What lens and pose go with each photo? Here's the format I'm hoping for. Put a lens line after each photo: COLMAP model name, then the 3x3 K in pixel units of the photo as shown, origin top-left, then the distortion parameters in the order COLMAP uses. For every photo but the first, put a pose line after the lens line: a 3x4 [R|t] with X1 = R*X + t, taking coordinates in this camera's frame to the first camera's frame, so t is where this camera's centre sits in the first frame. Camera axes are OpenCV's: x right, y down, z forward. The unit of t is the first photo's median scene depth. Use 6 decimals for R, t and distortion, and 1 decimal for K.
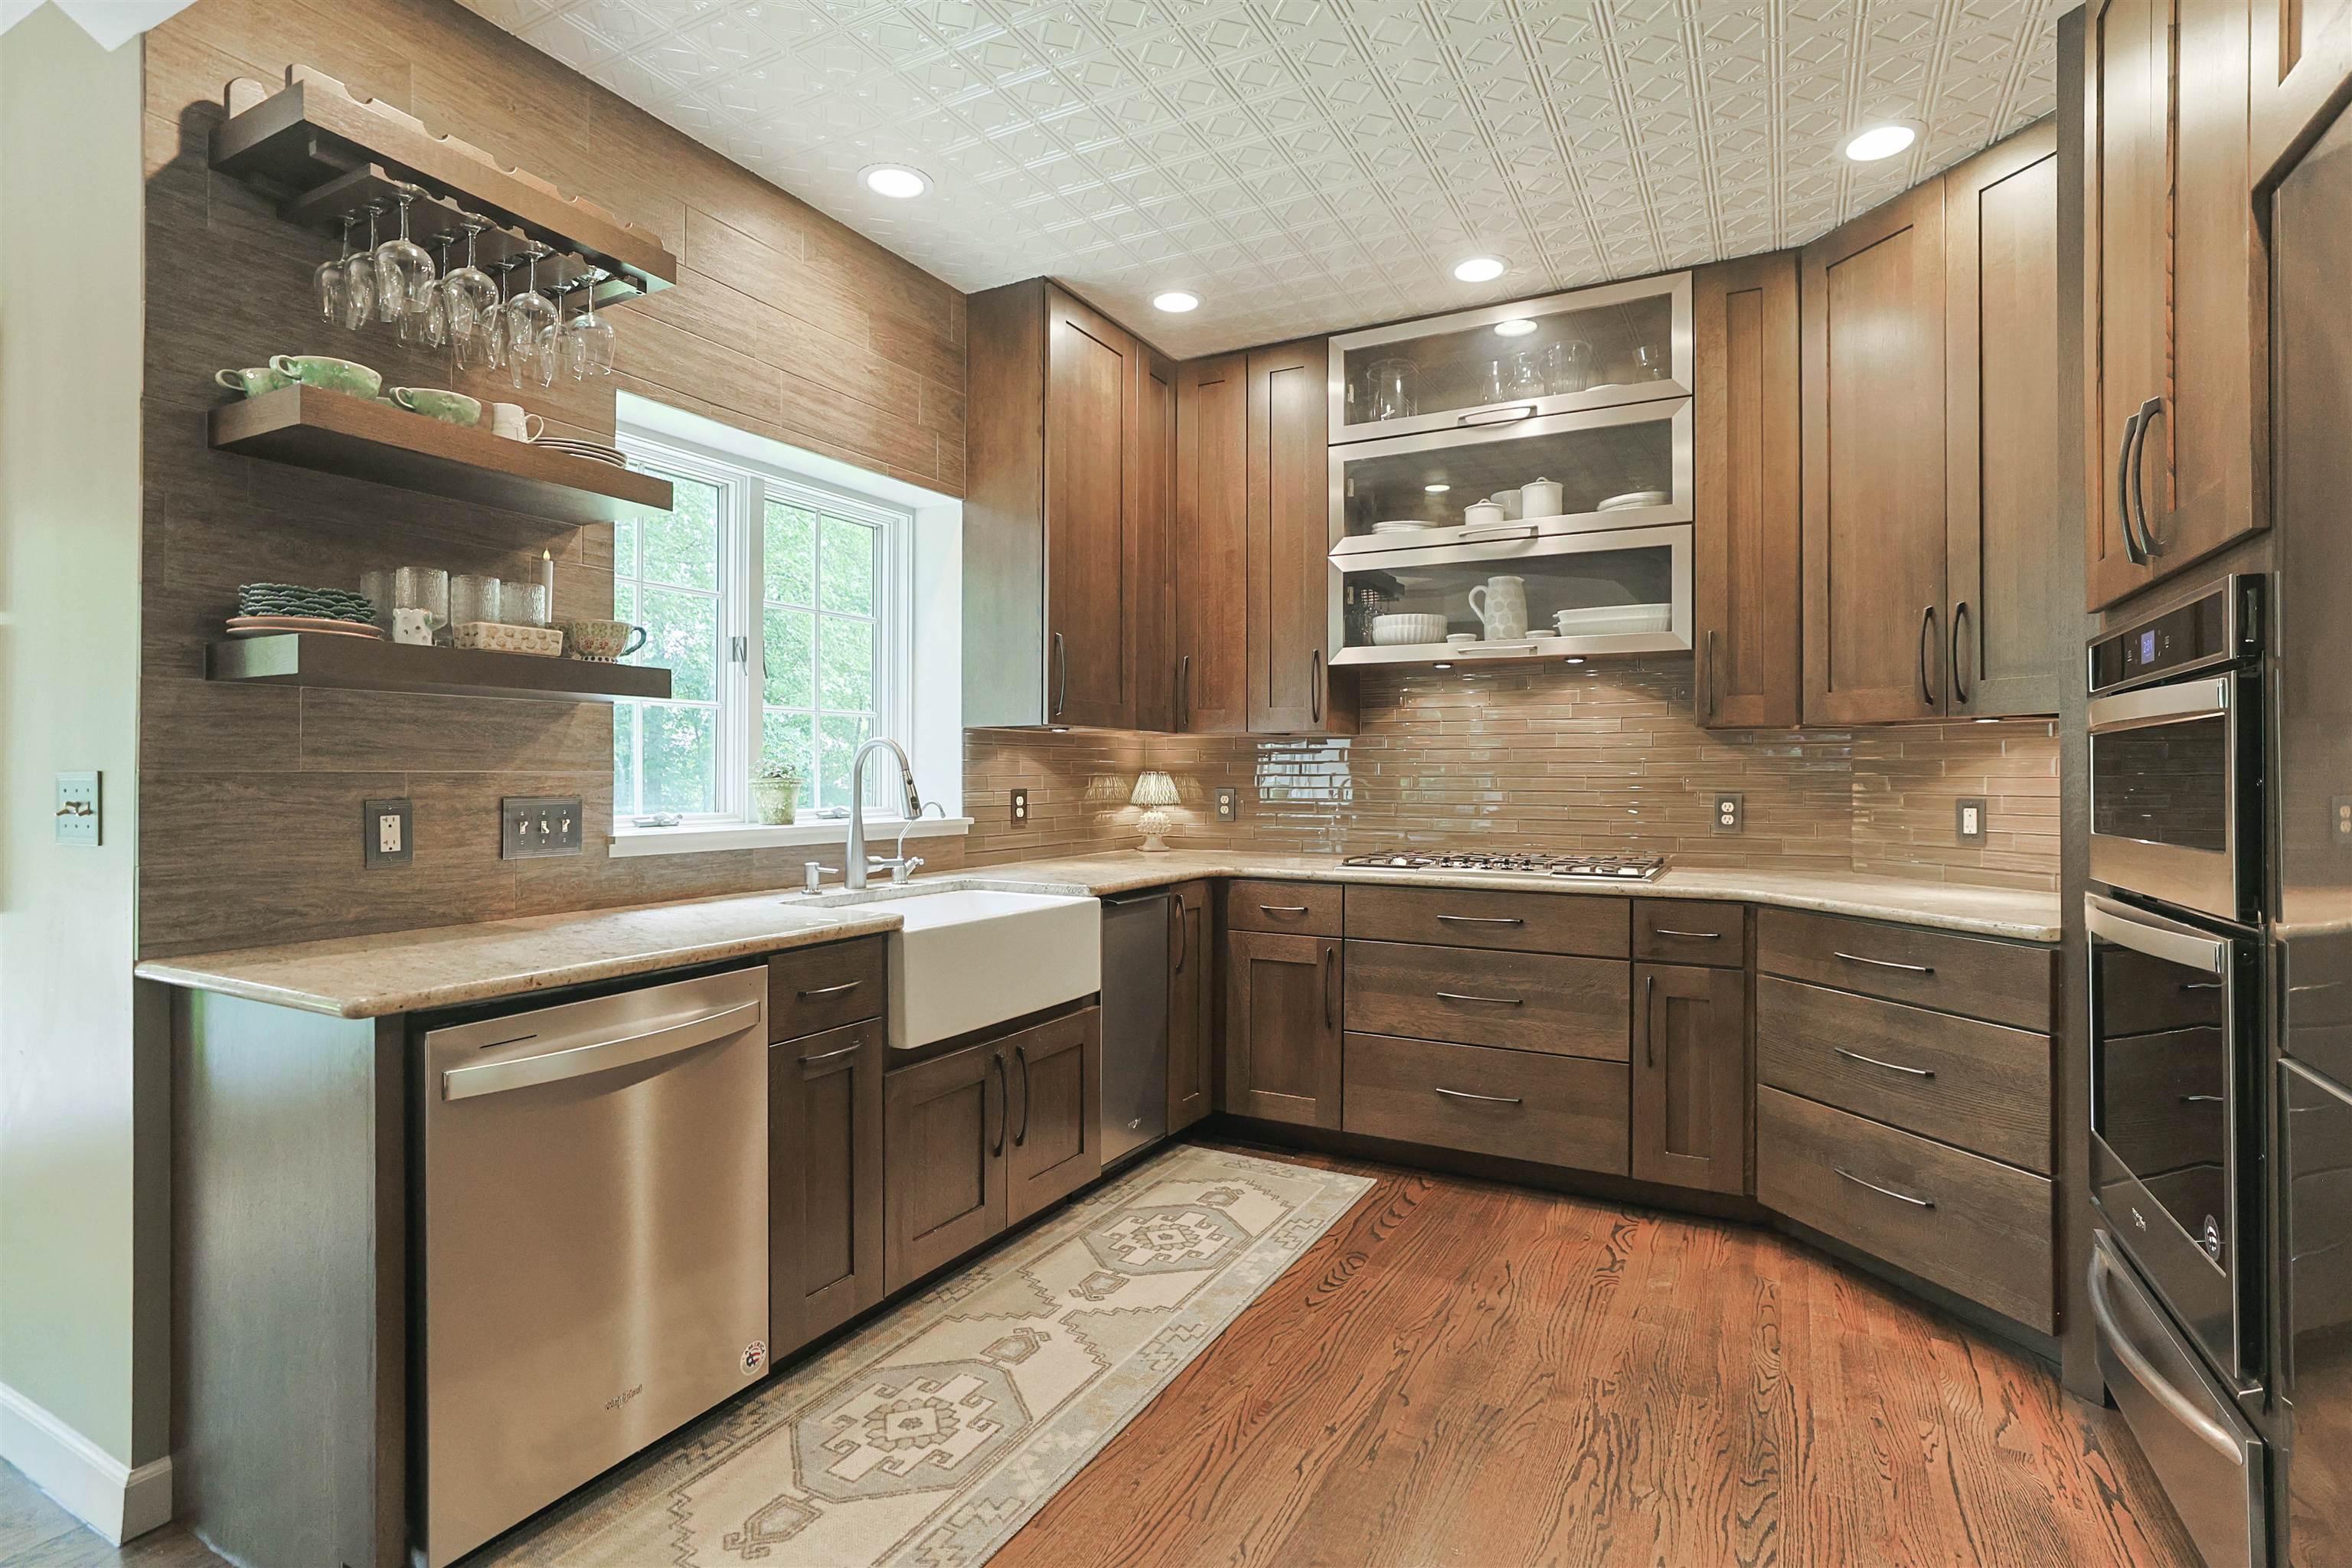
lens RADIAL K [[1140.7, 0, 1181.2], [0, 1140.7, 771.2], [0, 0, 1]] dist [-0.025309, 0.013945]
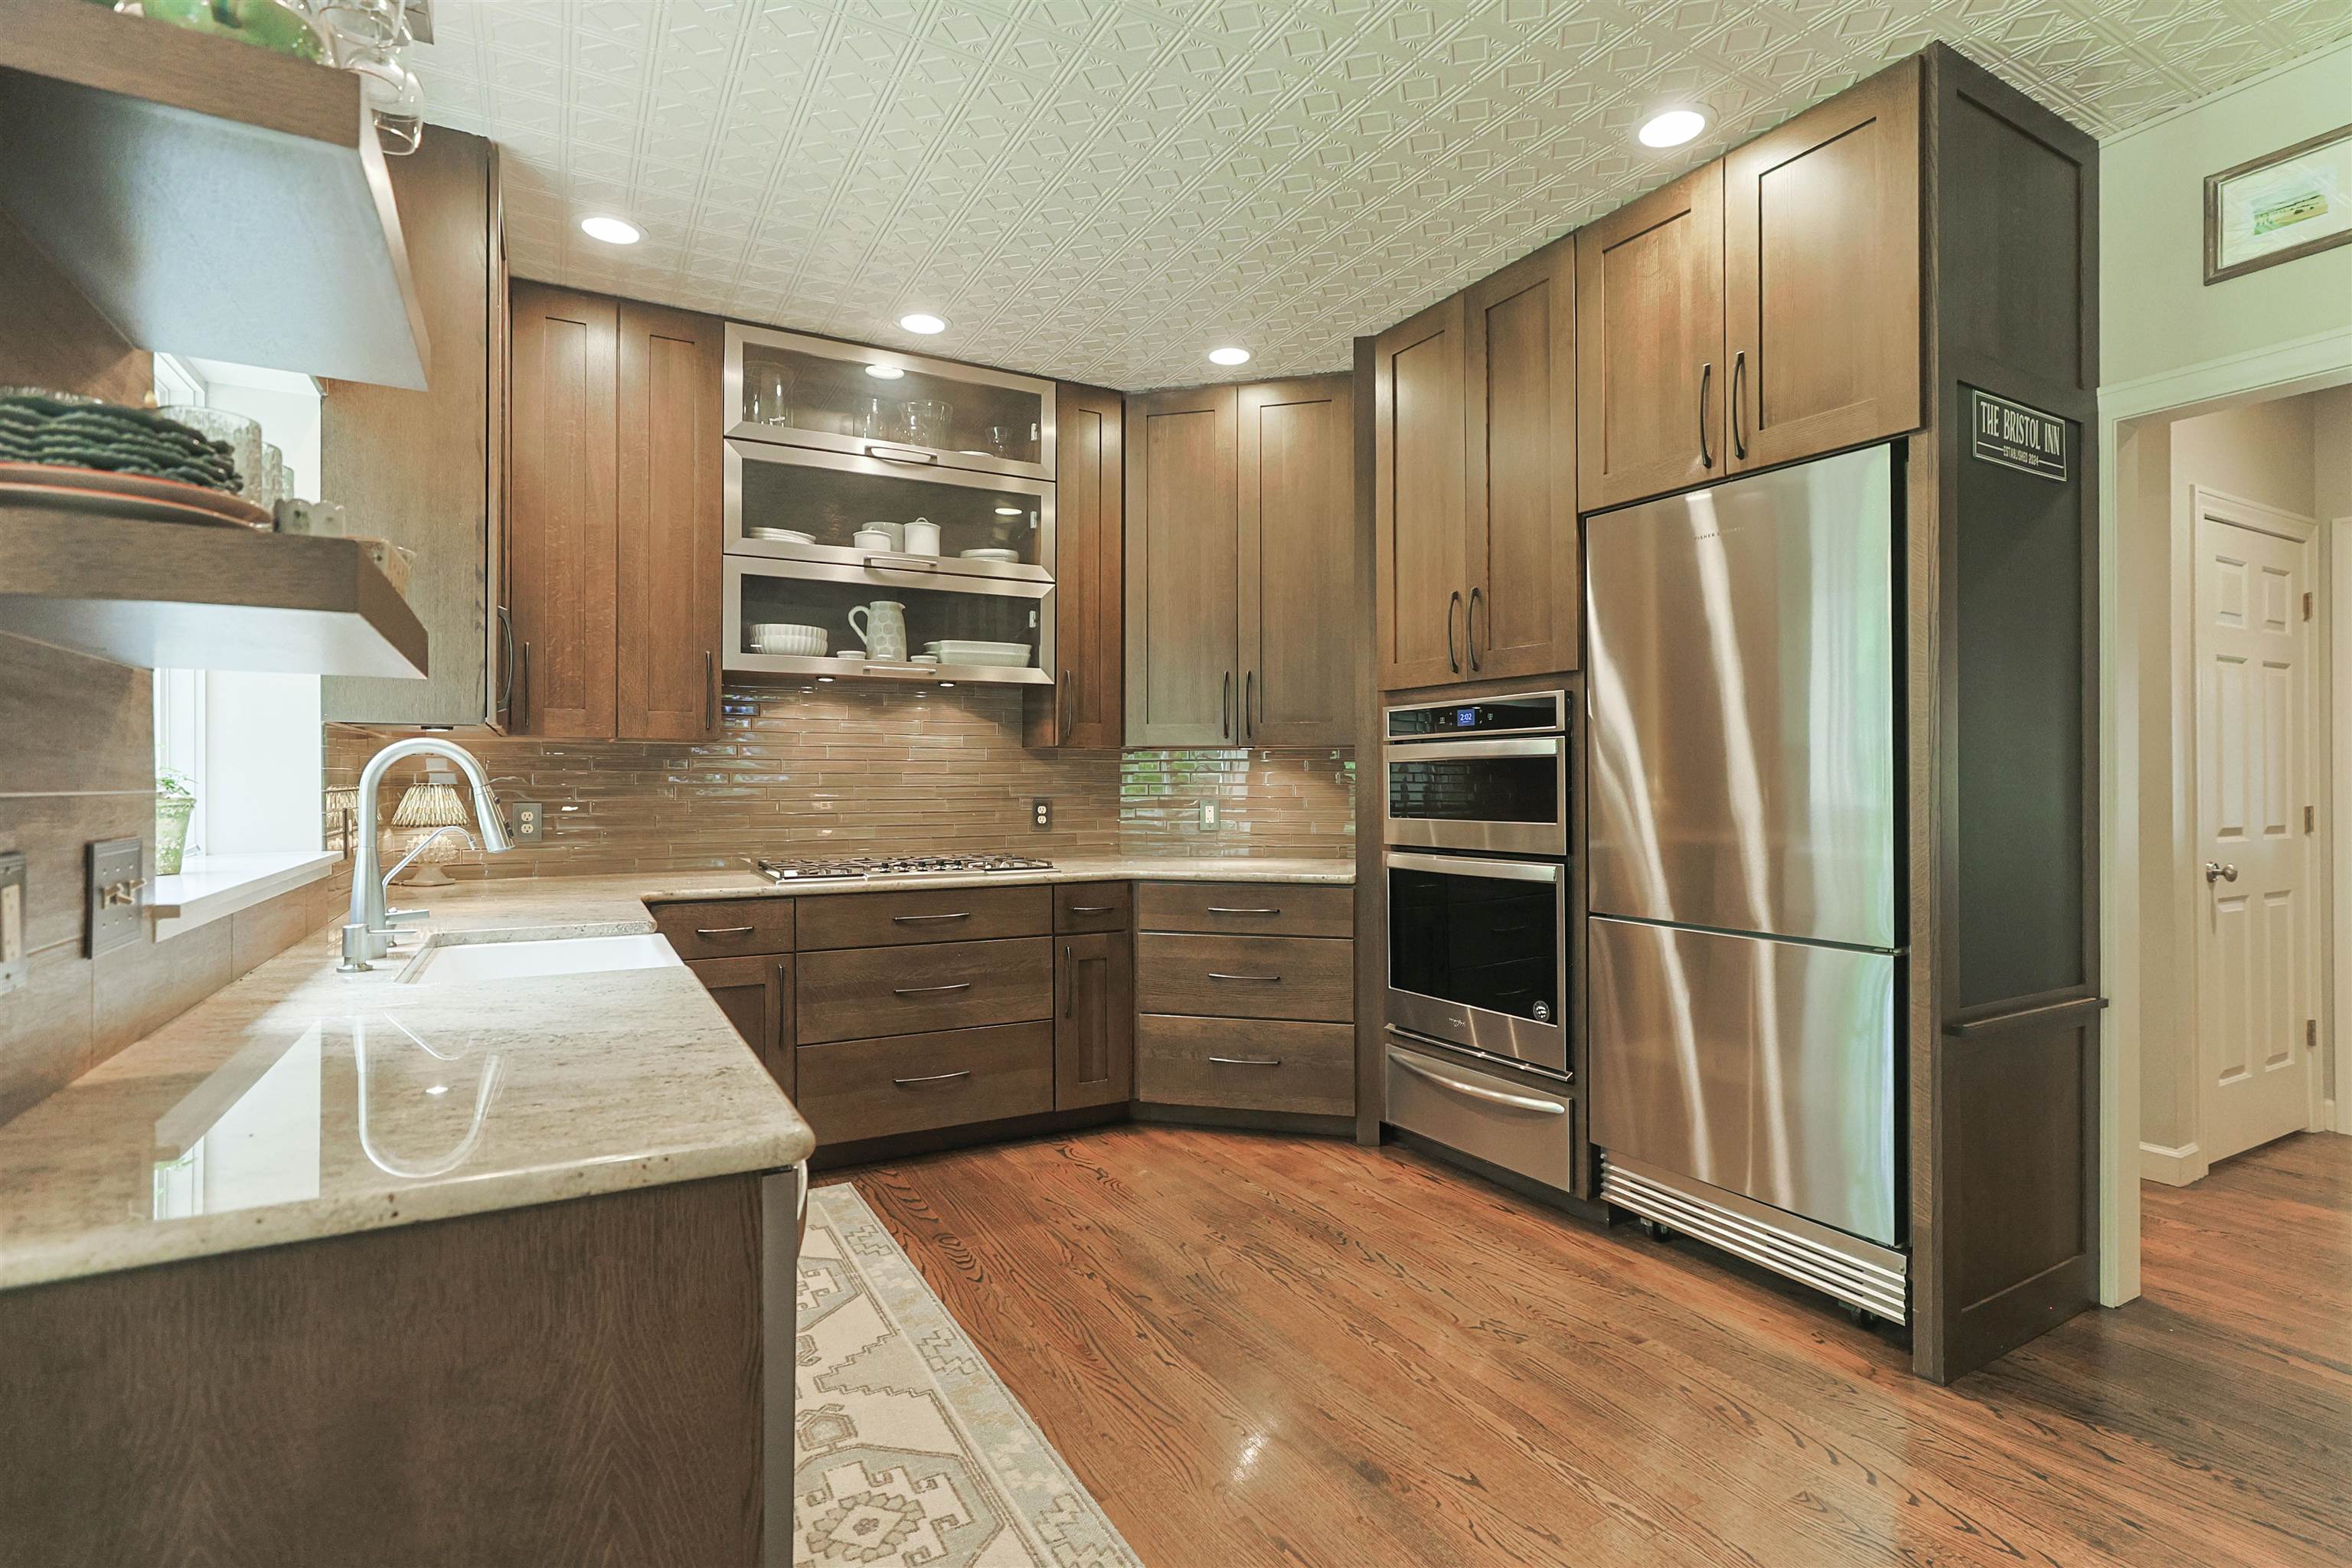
lens RADIAL K [[1140.7, 0, 1215.6], [0, 1140.7, 768.2], [0, 0, 1]] dist [-0.025309, 0.013945]
pose [[0.532148, 0.005982, 0.846630, -0.641072], [-0.000598, 0.999977, -0.006690, -0.007272], [-0.846651, 0.003054, 0.532140, 0.225130]]
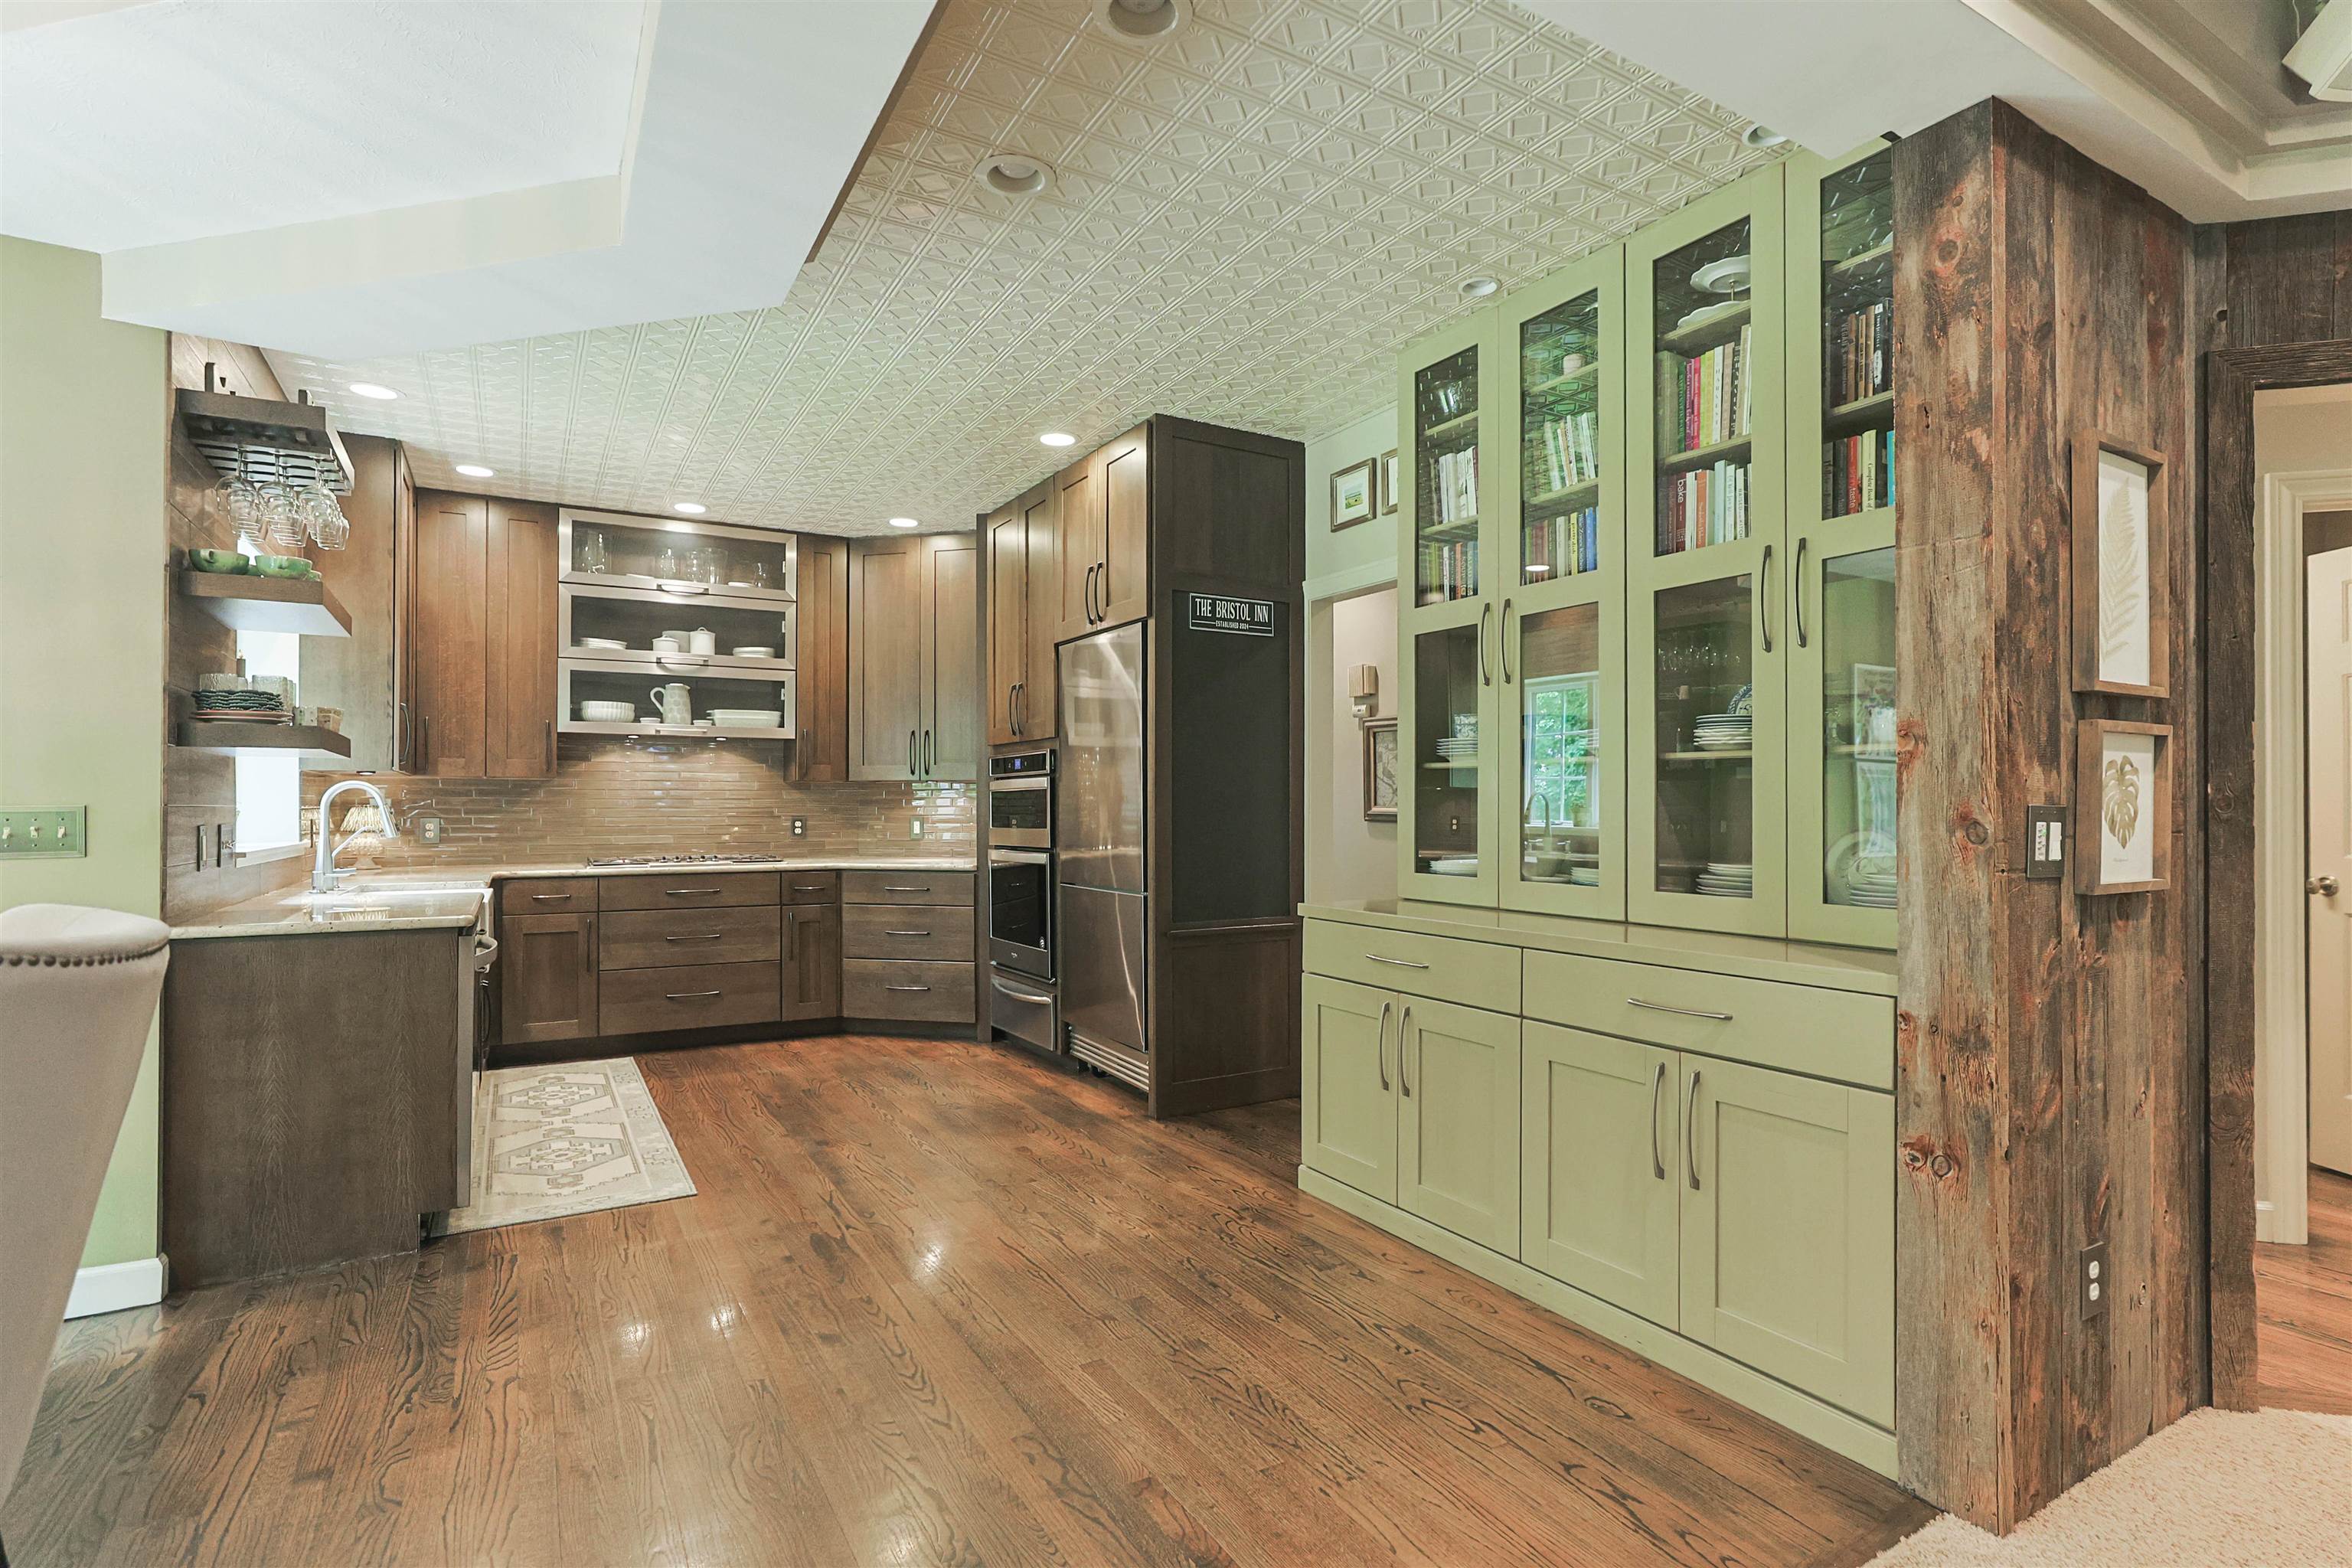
lens RADIAL K [[1140.7, 0, 1211.8], [0, 1140.7, 791.0], [0, 0, 1]] dist [-0.025309, 0.013945]
pose [[0.514469, 0.008996, 0.857462, -0.979424], [0.000051, 0.999945, -0.010522, -0.002674], [-0.857509, 0.005457, 0.514440, -0.665732]]
